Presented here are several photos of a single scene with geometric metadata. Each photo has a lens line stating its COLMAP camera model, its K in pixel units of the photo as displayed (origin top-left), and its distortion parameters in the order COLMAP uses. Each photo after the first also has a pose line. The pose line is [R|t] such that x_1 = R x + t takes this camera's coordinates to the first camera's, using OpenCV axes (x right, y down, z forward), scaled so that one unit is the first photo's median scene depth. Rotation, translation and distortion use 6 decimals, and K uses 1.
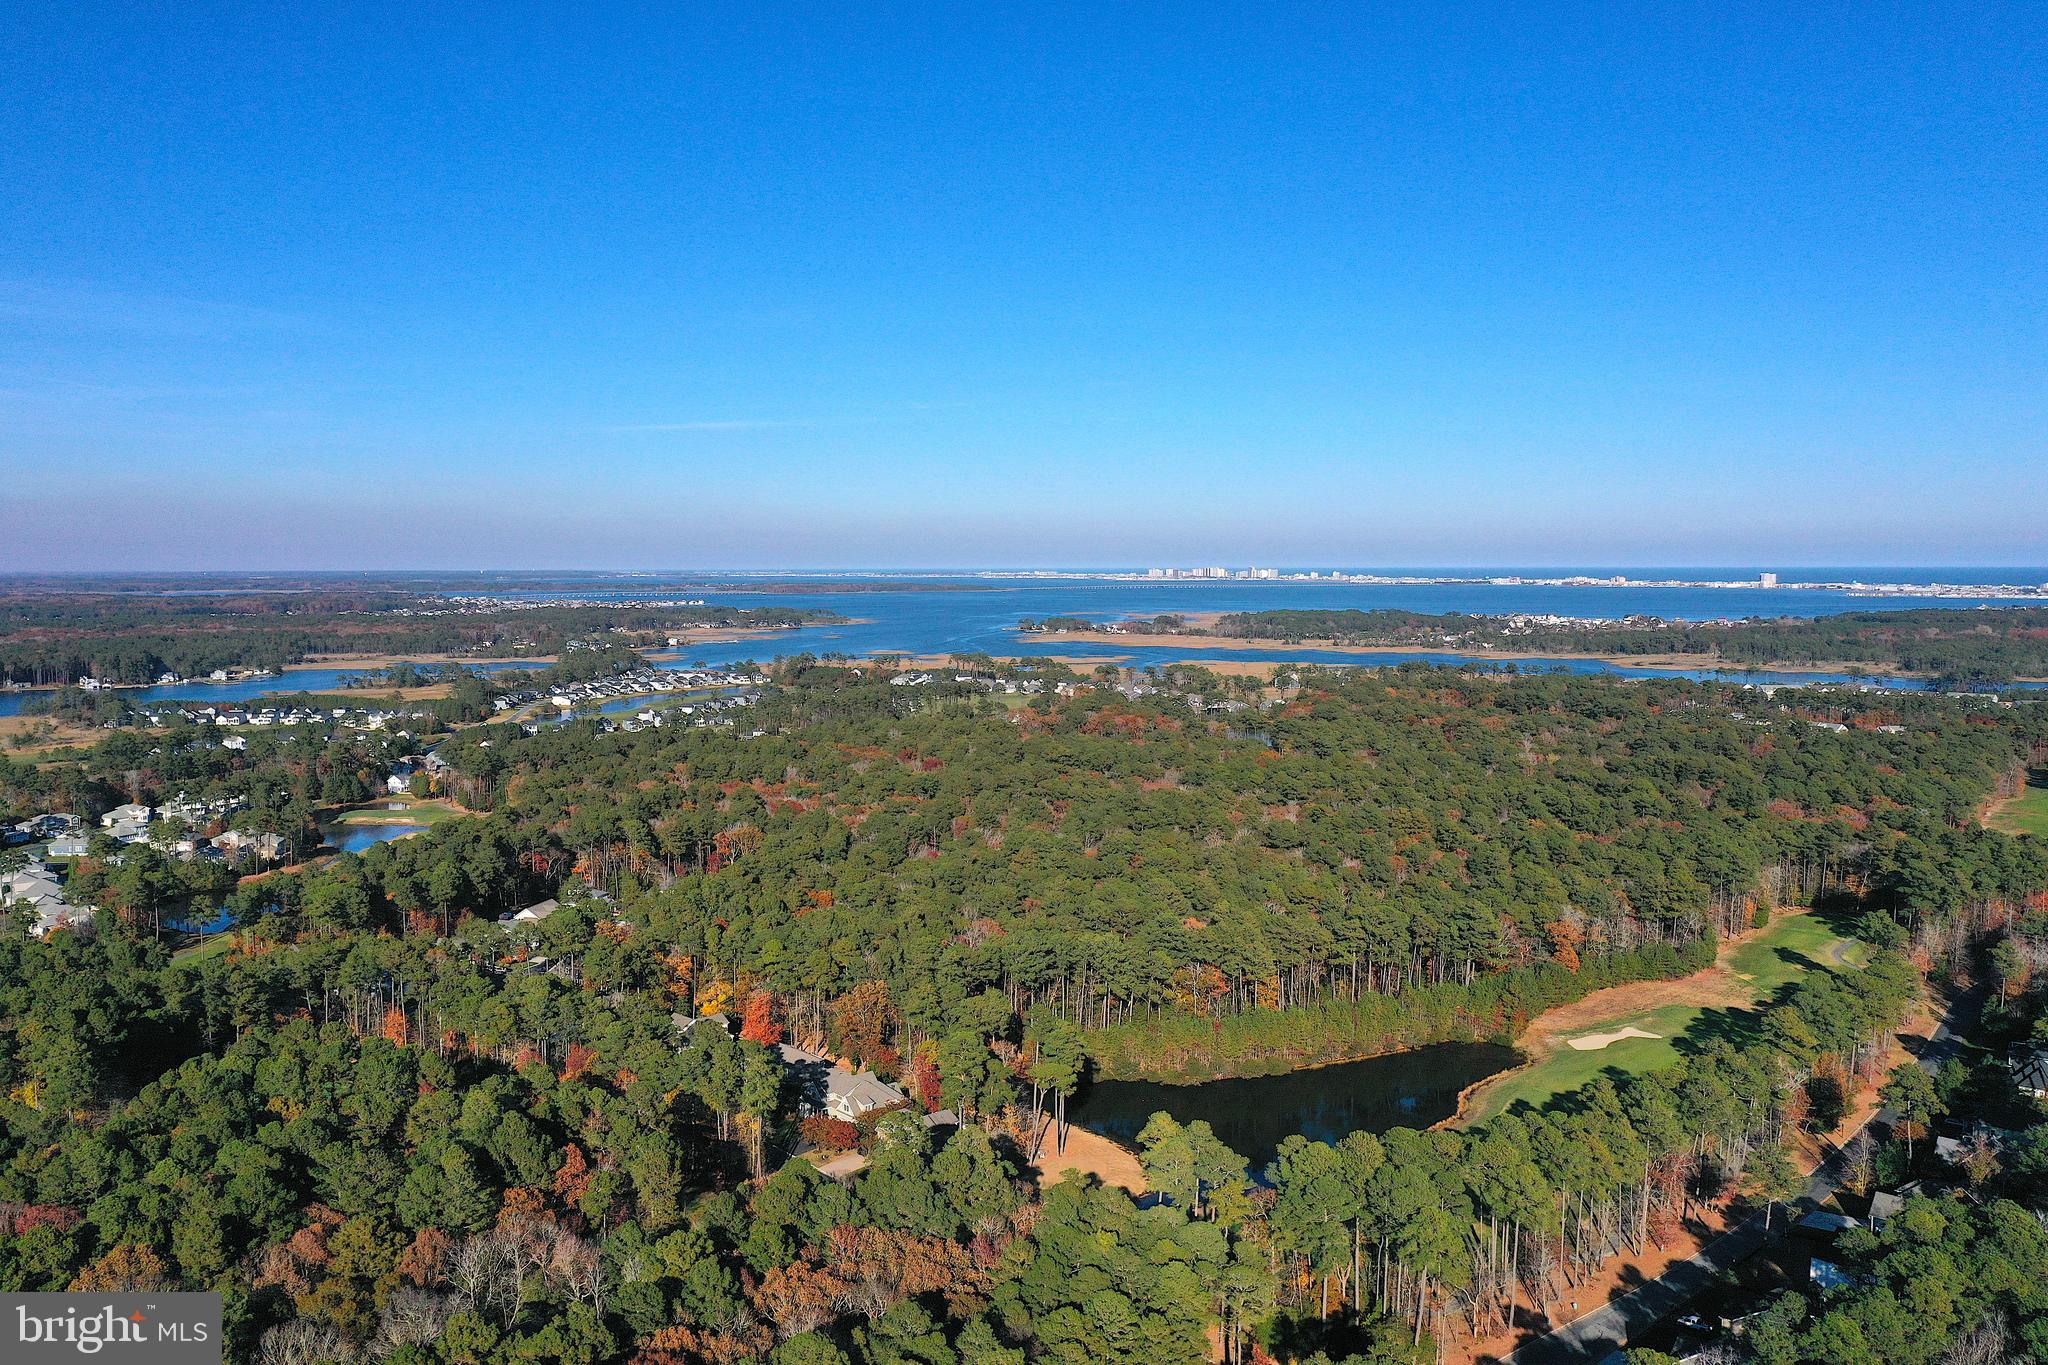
lens RADIAL K [[1623.5, 0, 1032.1], [0, 1623.5, 684.4], [0, 0, 1]] dist [0.002066, -0.000460]
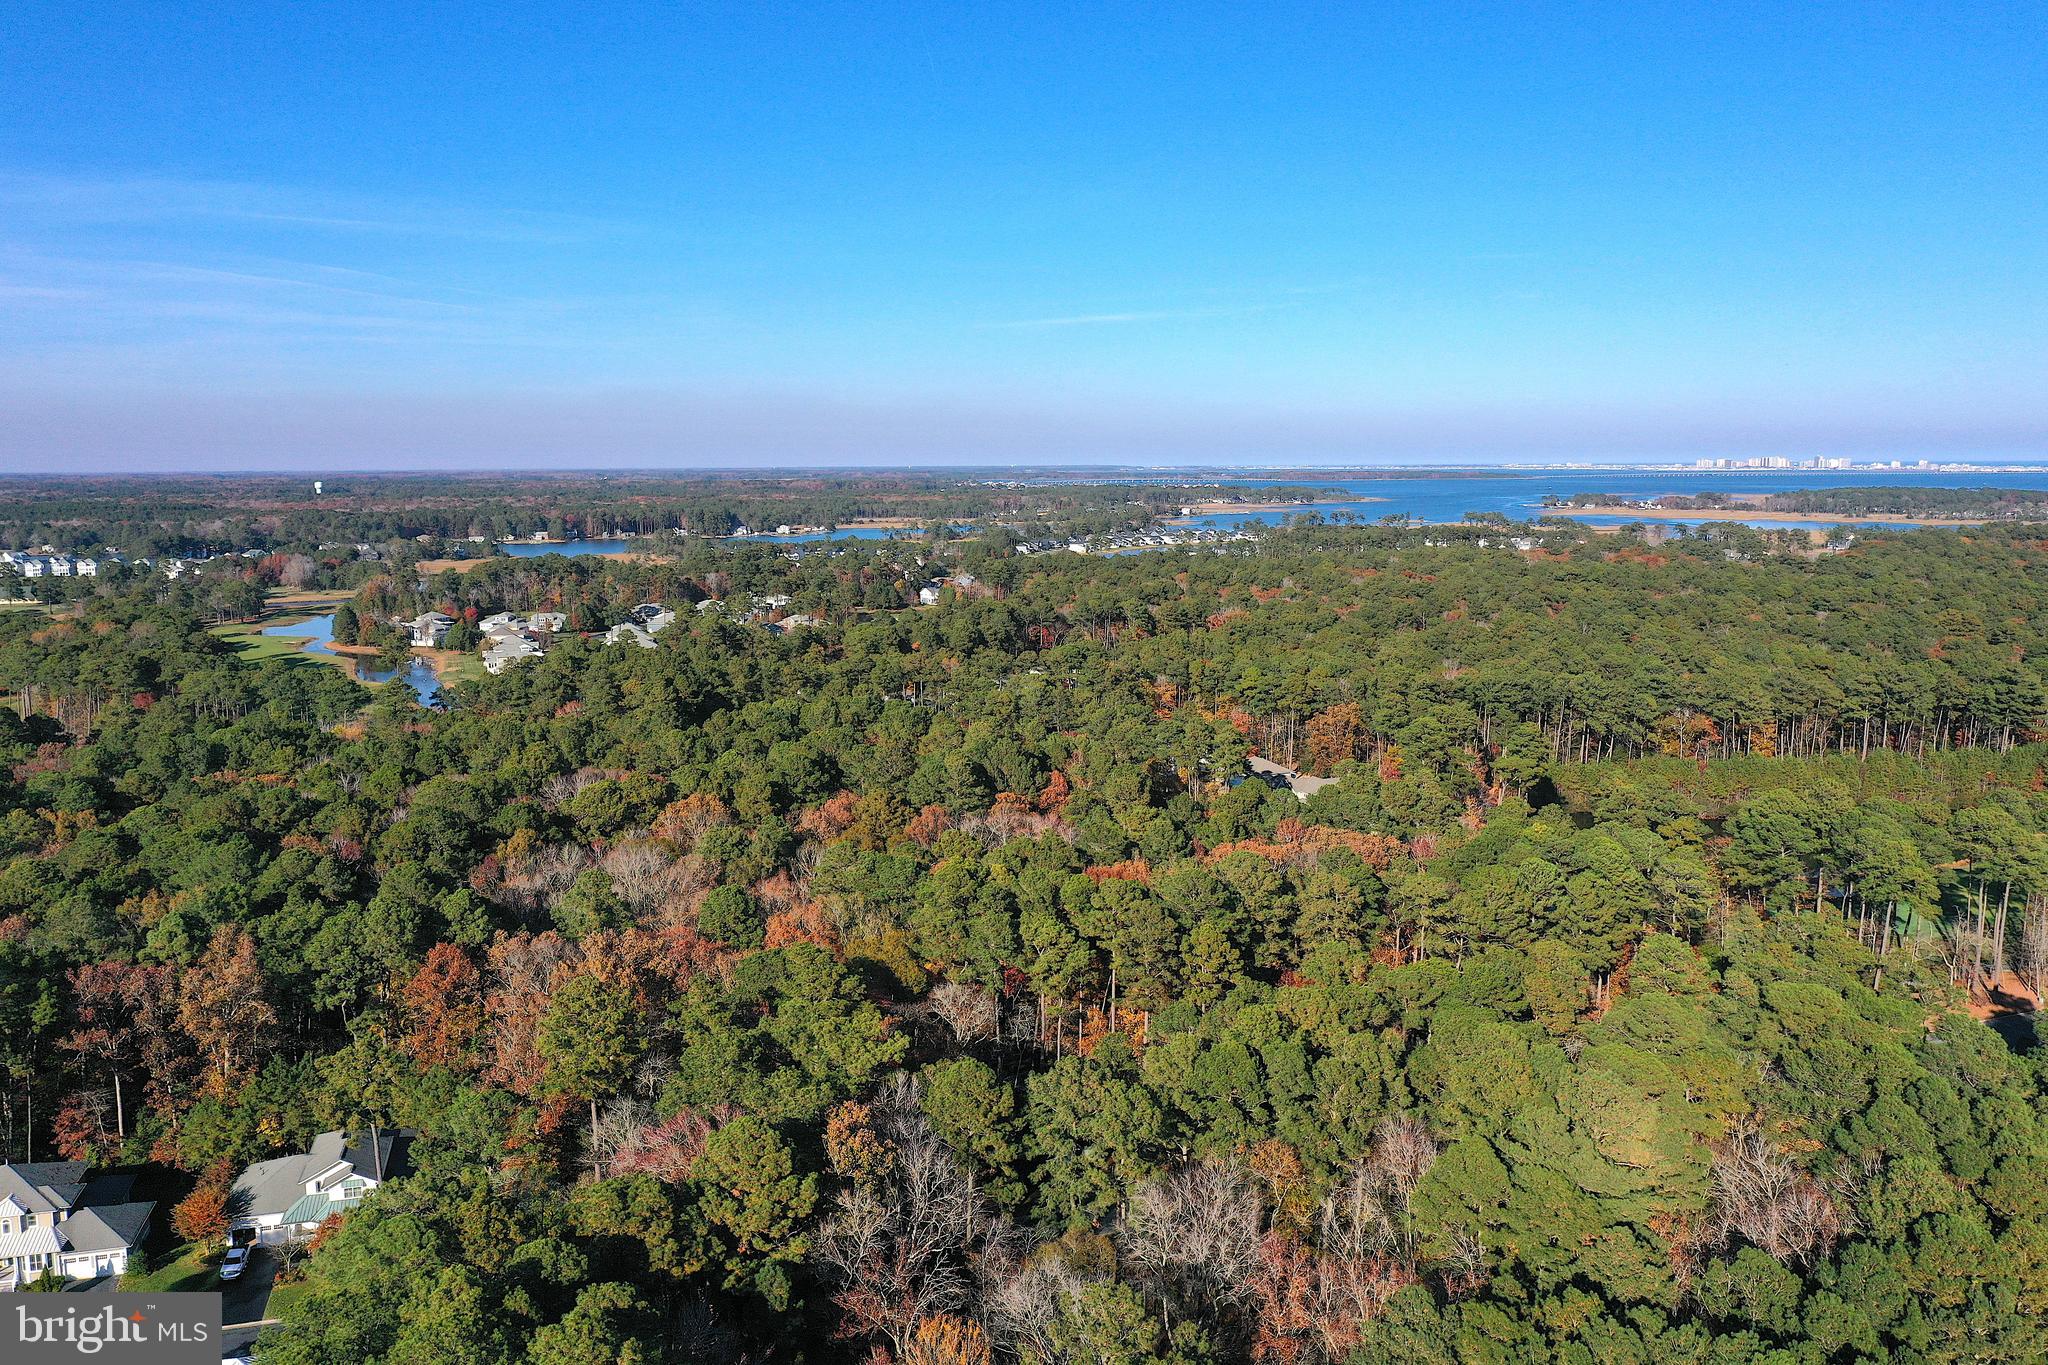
lens RADIAL K [[1623.5, 0, 1032.1], [0, 1623.5, 684.4], [0, 0, 1]] dist [0.002066, -0.000460]
pose [[0.951132, 0.041740, -0.305951, 0.025560], [-0.021609, 0.997390, 0.068895, 0.094885], [0.308028, -0.058917, 0.949551, -0.038526]]
